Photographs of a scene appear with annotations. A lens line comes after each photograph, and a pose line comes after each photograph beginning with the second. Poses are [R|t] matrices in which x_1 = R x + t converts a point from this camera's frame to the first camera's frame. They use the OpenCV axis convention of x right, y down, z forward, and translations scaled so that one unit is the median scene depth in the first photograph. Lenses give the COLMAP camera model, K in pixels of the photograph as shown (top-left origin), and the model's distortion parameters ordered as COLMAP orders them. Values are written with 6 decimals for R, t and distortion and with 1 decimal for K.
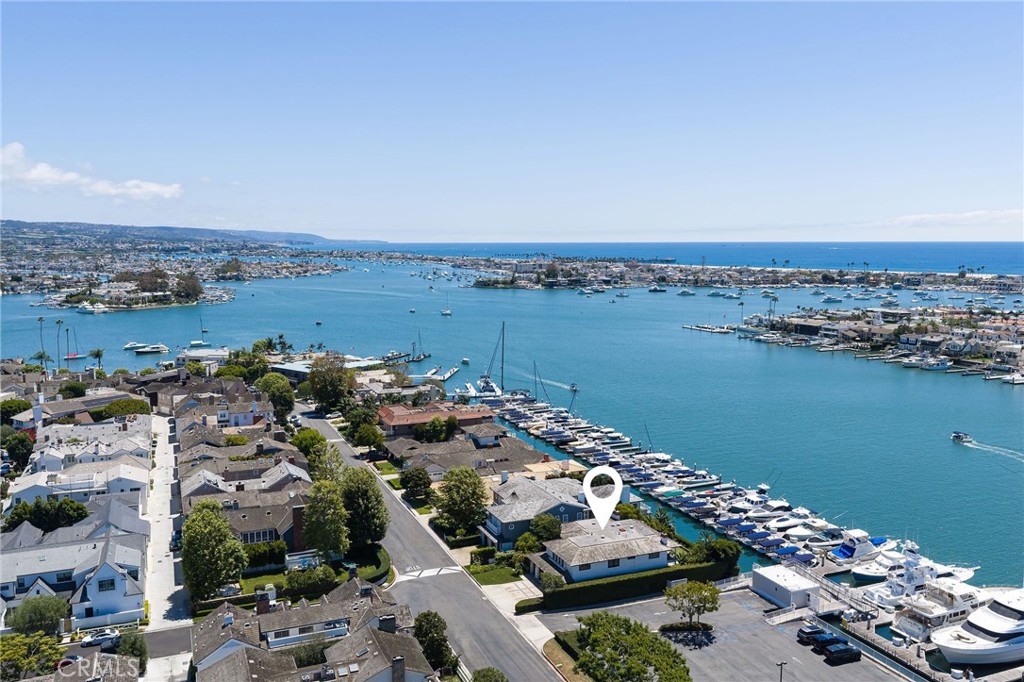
lens RADIAL K [[863.5, 0, 508.1], [0, 863.5, 298.2], [0, 0, 1]] dist [0.001614, -0.005332]
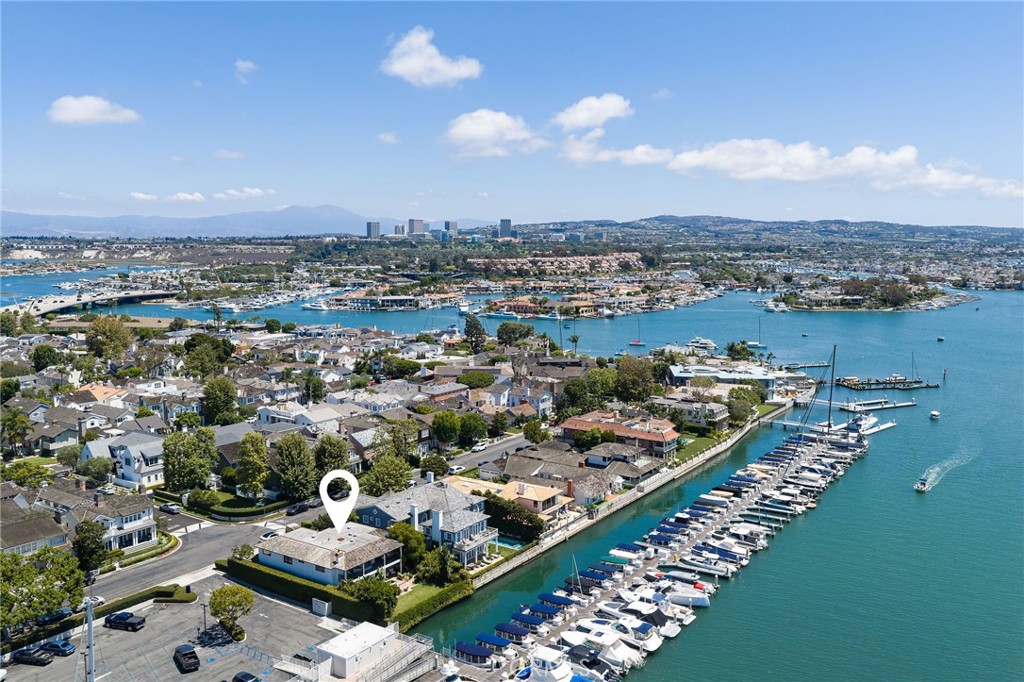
lens RADIAL K [[863.5, 0, 508.1], [0, 863.5, 298.2], [0, 0, 1]] dist [0.001614, -0.005332]
pose [[0.541334, 0.055191, -0.838994, 0.394479], [-0.059007, 0.997877, 0.027570, -0.015420], [0.838735, 0.034581, 0.543441, 0.235704]]
